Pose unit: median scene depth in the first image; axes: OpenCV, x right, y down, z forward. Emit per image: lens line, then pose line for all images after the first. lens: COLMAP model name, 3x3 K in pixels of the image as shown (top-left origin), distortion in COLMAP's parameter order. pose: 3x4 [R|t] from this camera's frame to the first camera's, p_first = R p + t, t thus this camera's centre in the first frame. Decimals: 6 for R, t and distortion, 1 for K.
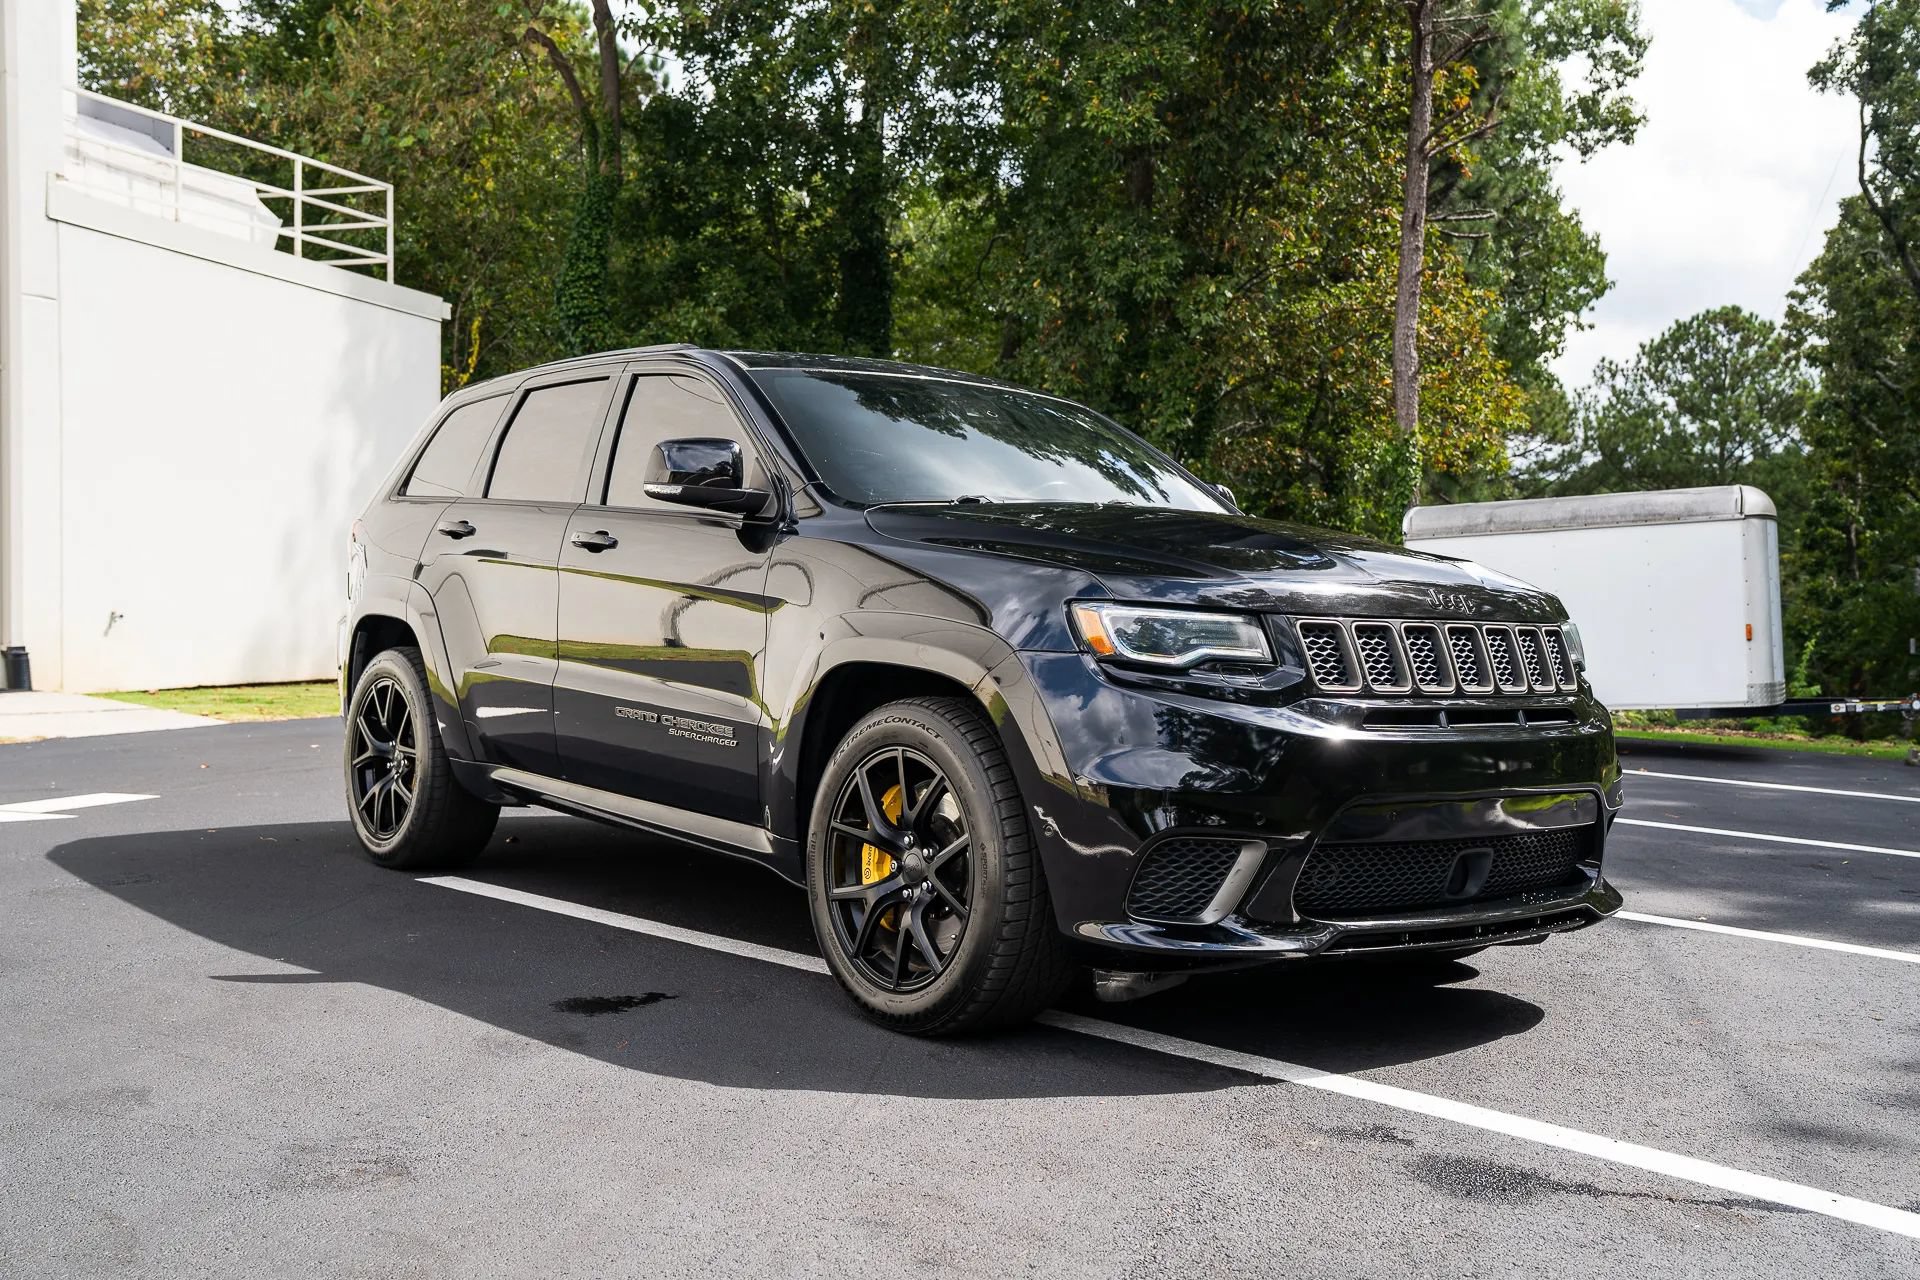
lens RADIAL K [[1936.7, 0, 946.2], [0, 1936.7, 647.2], [0, 0, 1]] dist [0.041734, 0.000000]
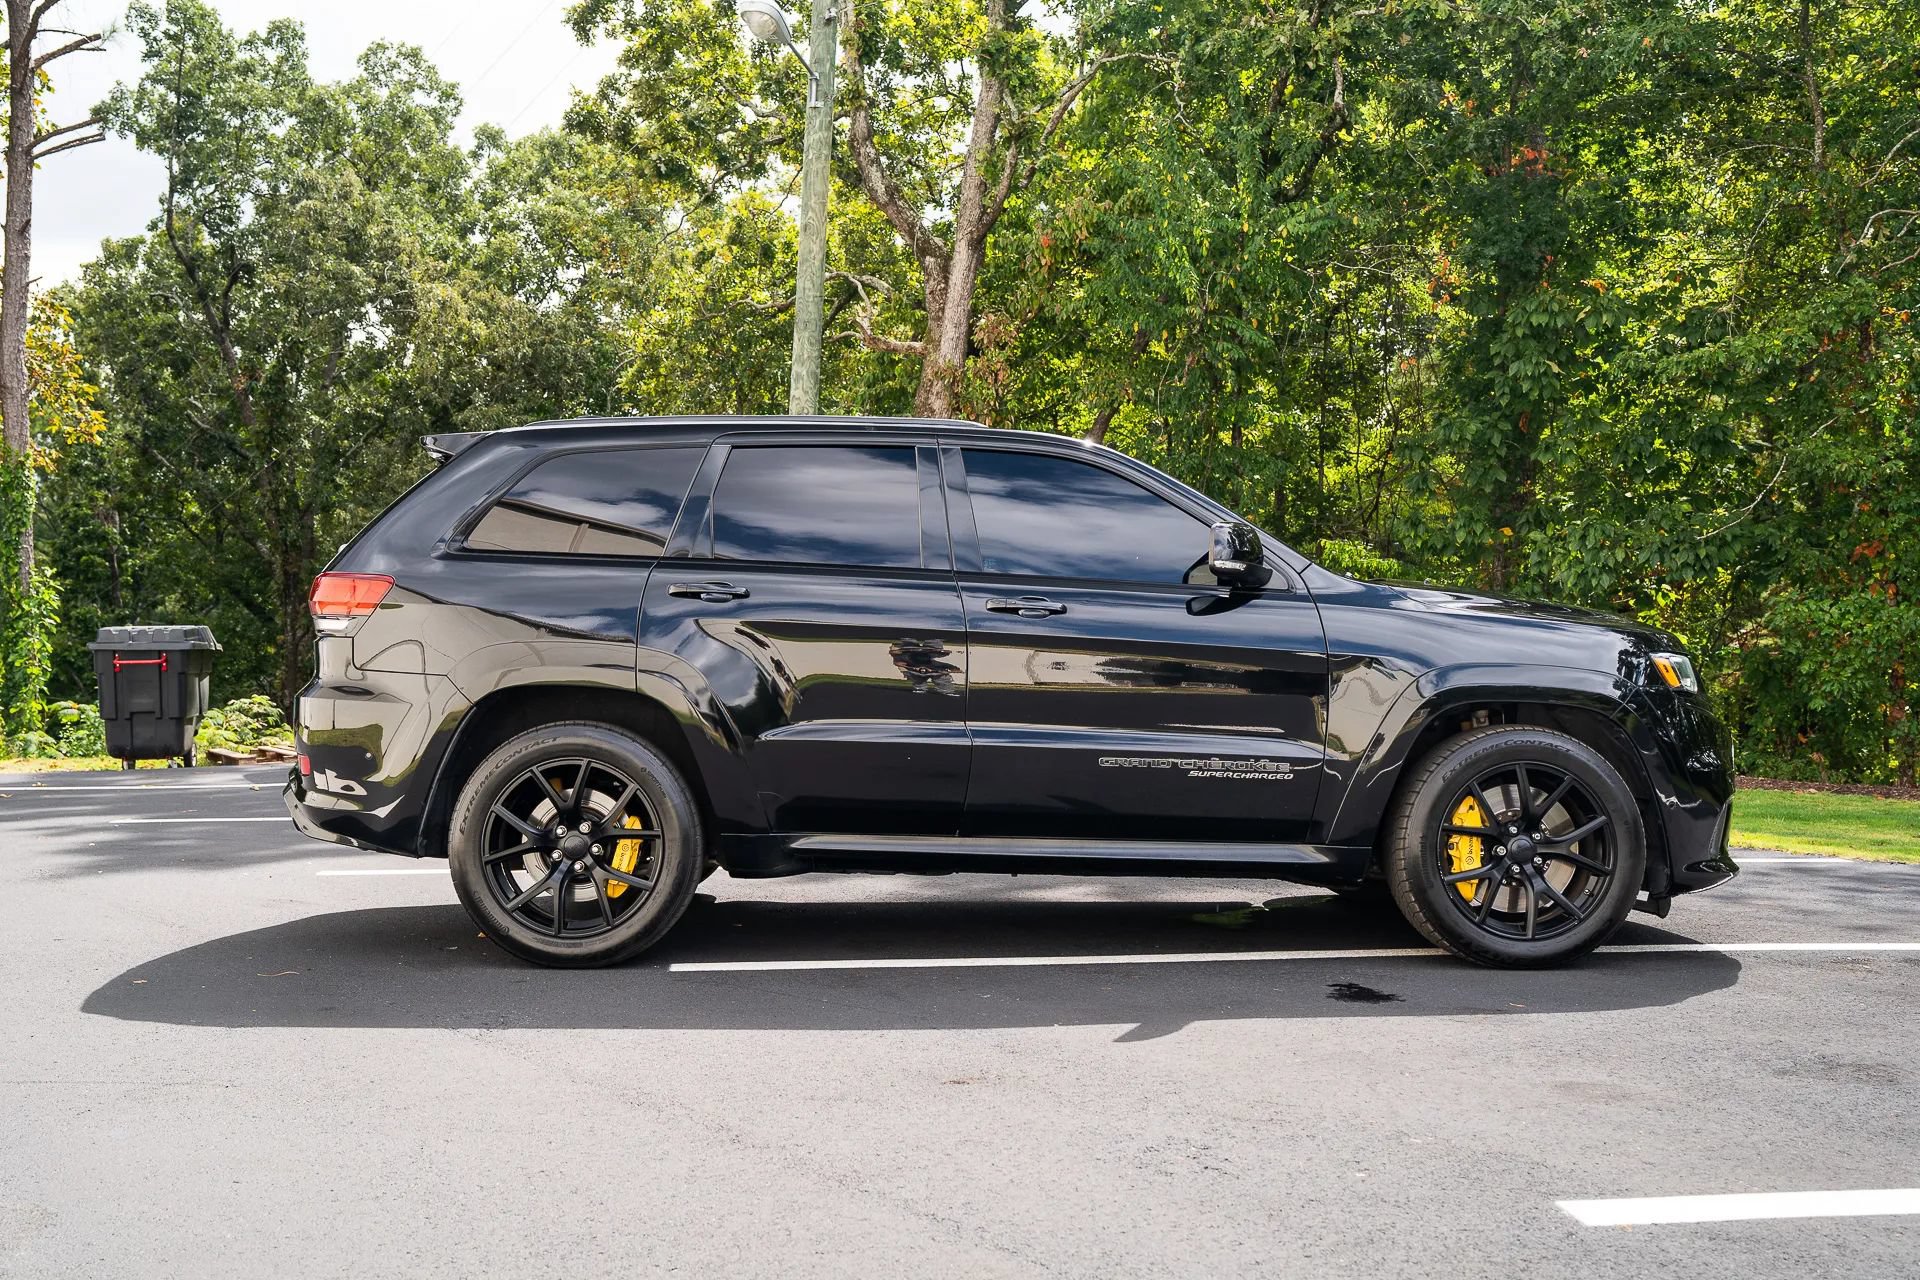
lens RADIAL K [[1936.7, 0, 945.8], [0, 1936.7, 641.5], [0, 0, 1]] dist [0.041734, 0.000000]
pose [[0.590974, -0.020678, 0.806426, -0.299596], [0.032416, 0.999473, 0.001872, -0.010678], [-0.806039, 0.025035, 0.591332, 0.112712]]
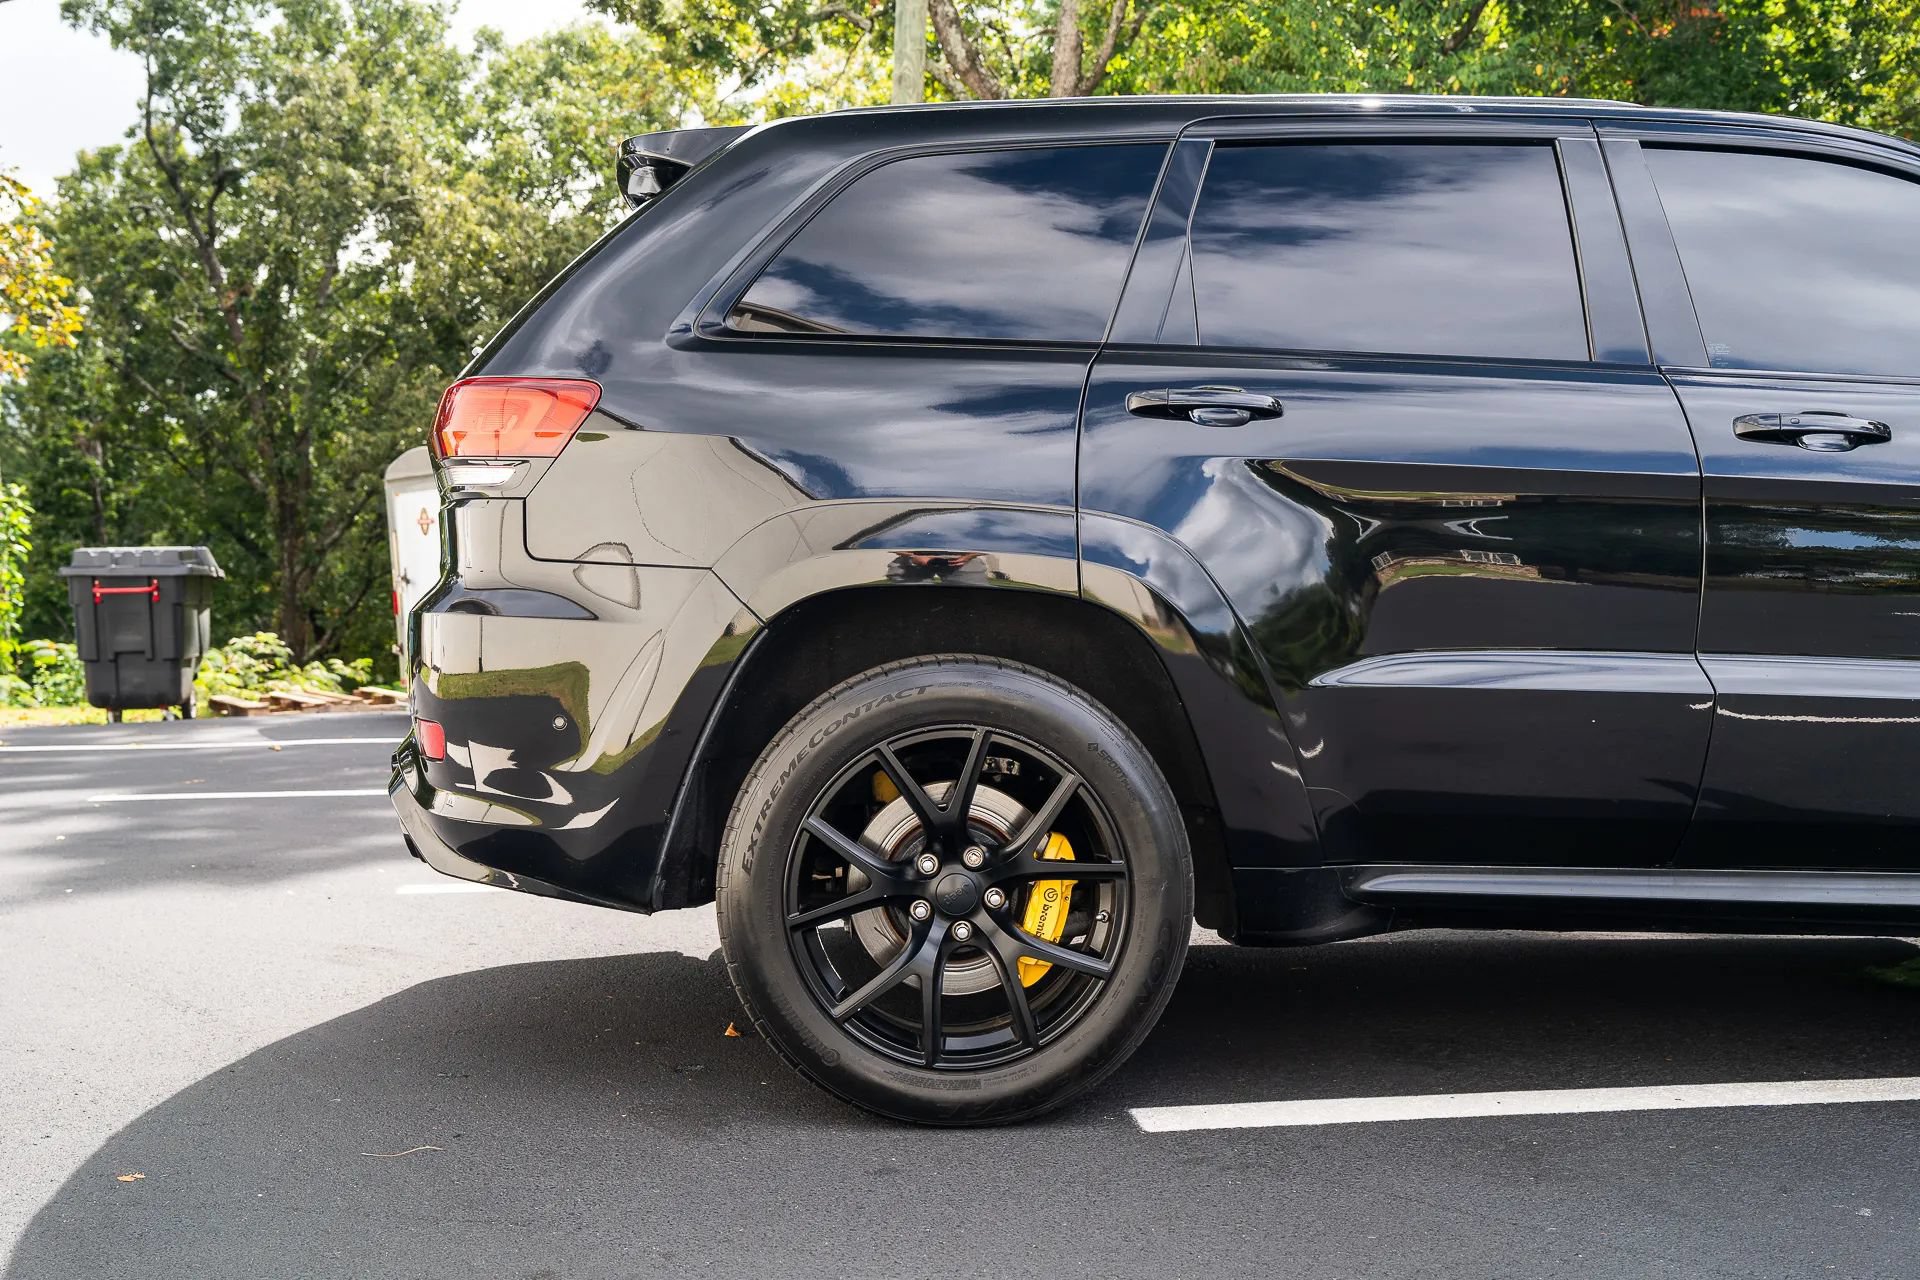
lens RADIAL K [[1936.7, 0, 954.3], [0, 1936.7, 646.1], [0, 0, 1]] dist [0.041734, 0.000000]
pose [[0.583543, -0.051728, 0.810433, -0.219100], [0.038302, 0.998612, 0.036160, -0.006049], [-0.811179, 0.009941, 0.584714, 0.244277]]
